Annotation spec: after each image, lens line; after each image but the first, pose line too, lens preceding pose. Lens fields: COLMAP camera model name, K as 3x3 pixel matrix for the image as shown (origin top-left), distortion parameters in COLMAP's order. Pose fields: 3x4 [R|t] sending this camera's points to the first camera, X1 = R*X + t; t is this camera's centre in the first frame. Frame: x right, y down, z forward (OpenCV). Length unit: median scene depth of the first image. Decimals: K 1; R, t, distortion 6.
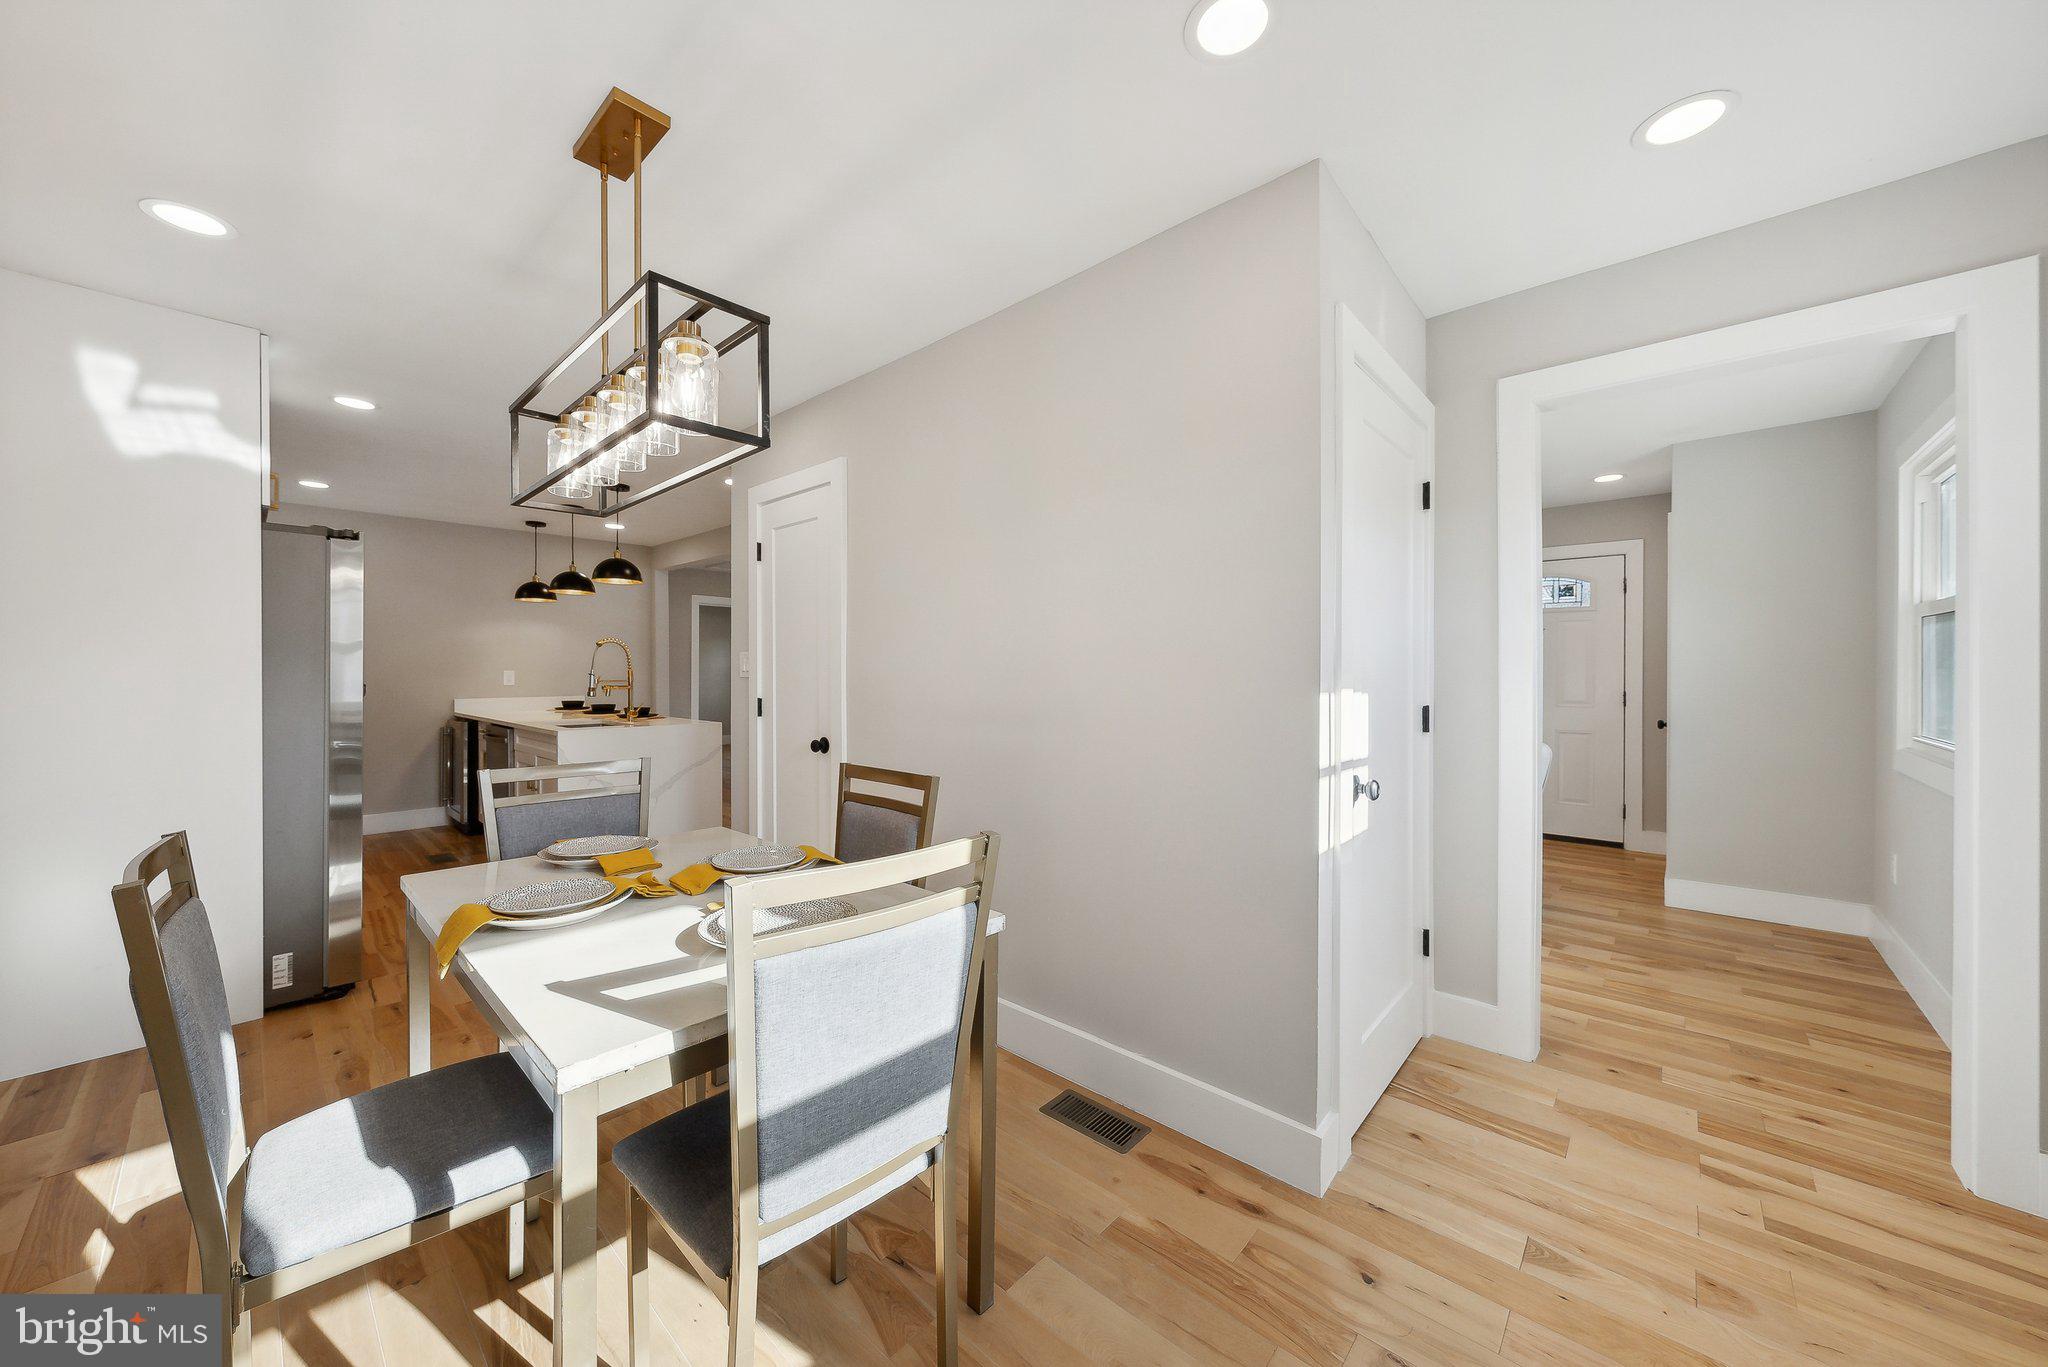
lens RADIAL K [[751.6, 0, 1005.7], [0, 751.6, 681.2], [0, 0, 1]] dist [-0.001414, 0.000037]
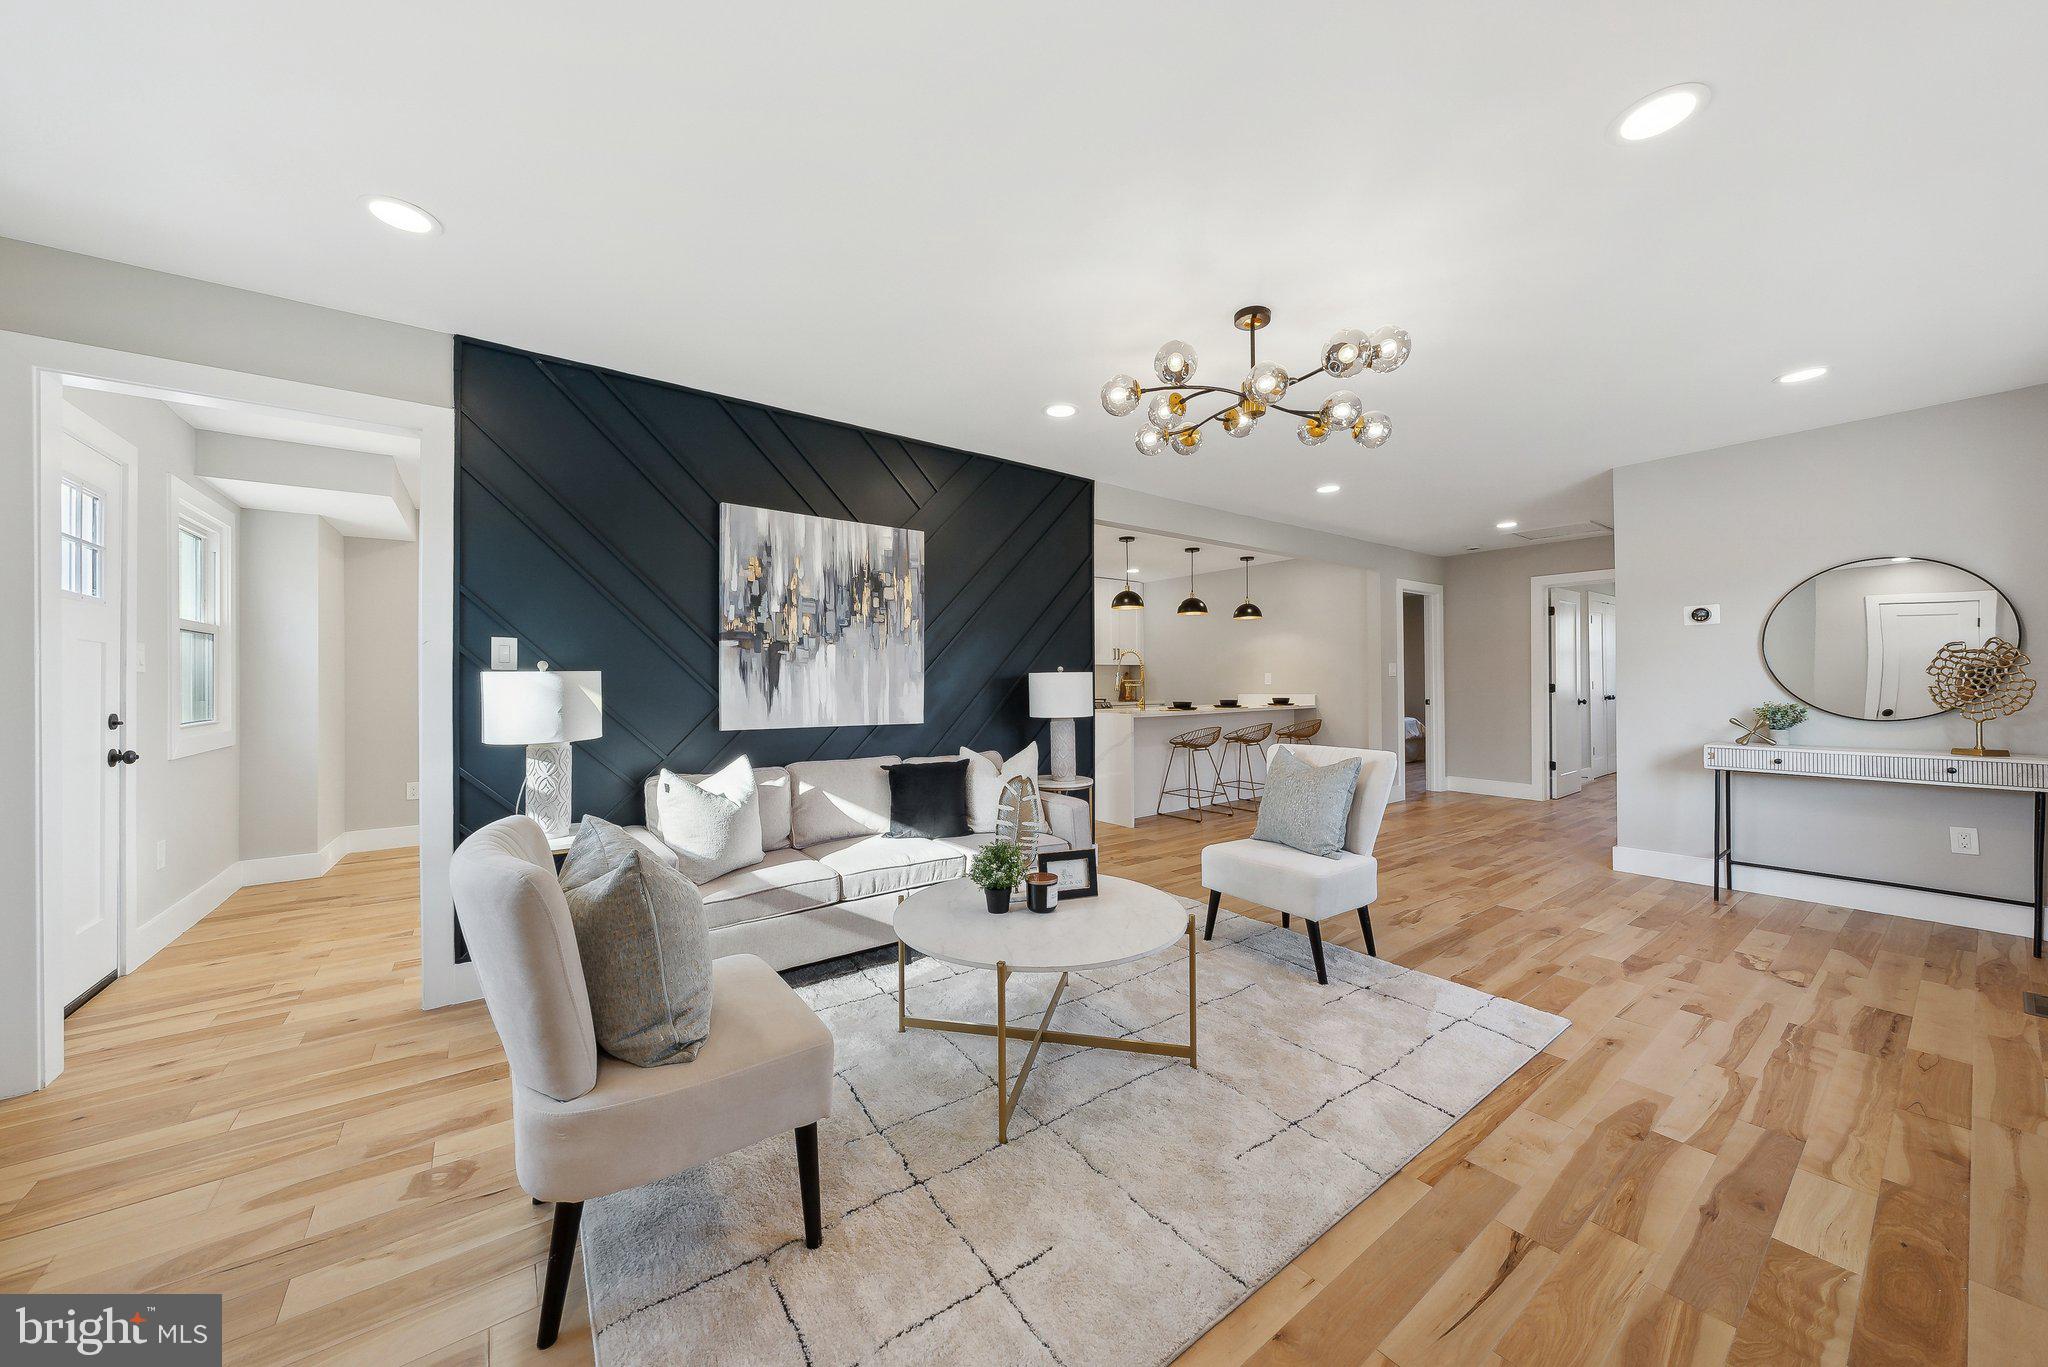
lens RADIAL K [[703.3, 0, 1017.7], [0, 703.3, 684.9], [0, 0, 1]] dist [-0.001900, -0.000029]
pose [[-0.194124, 0.004739, -0.980966, 1.147635], [-0.000700, 0.999987, 0.004970, 0.004484], [0.980977, 0.001651, -0.194118, 1.522941]]
